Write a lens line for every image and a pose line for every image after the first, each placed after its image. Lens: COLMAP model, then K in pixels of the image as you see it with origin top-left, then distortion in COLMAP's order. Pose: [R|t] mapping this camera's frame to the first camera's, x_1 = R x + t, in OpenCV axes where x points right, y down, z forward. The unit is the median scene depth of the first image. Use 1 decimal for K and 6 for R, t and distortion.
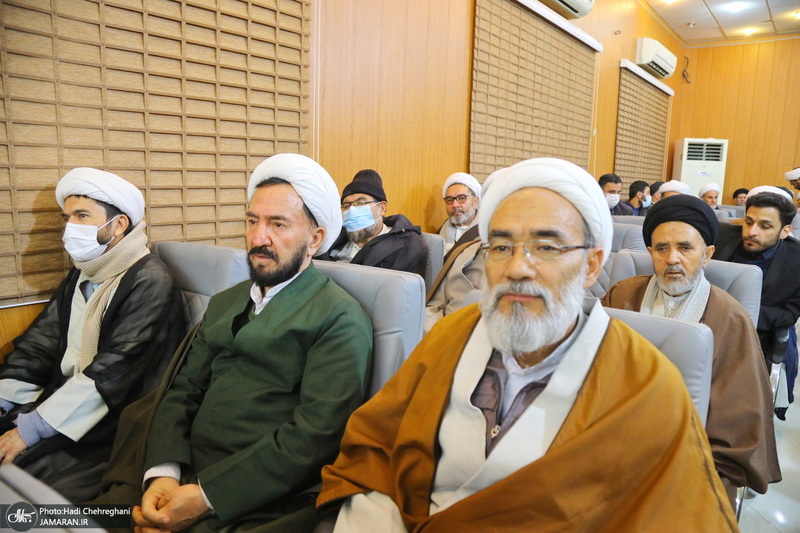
lens RADIAL K [[552.4, 0, 400.0], [0, 552.4, 266.5], [0, 0, 1]] dist [-0.006950, -0.002853]
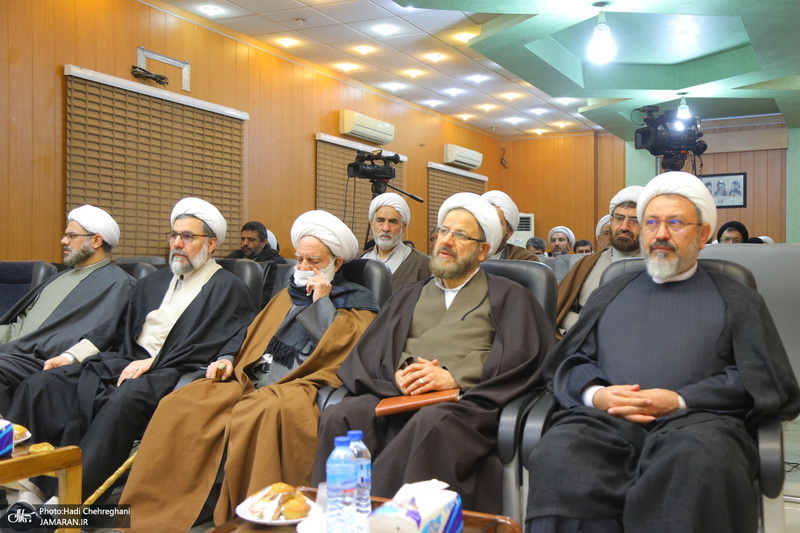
lens RADIAL K [[843.4, 0, 400.0], [0, 843.4, 266.5], [0, 0, 1]] dist [0.004218, 0.000572]
pose [[0.983403, -0.039334, 0.177119, -0.059486], [0.068464, 0.984496, -0.161493, 0.217538], [-0.168021, 0.170939, 0.970850, -0.974754]]
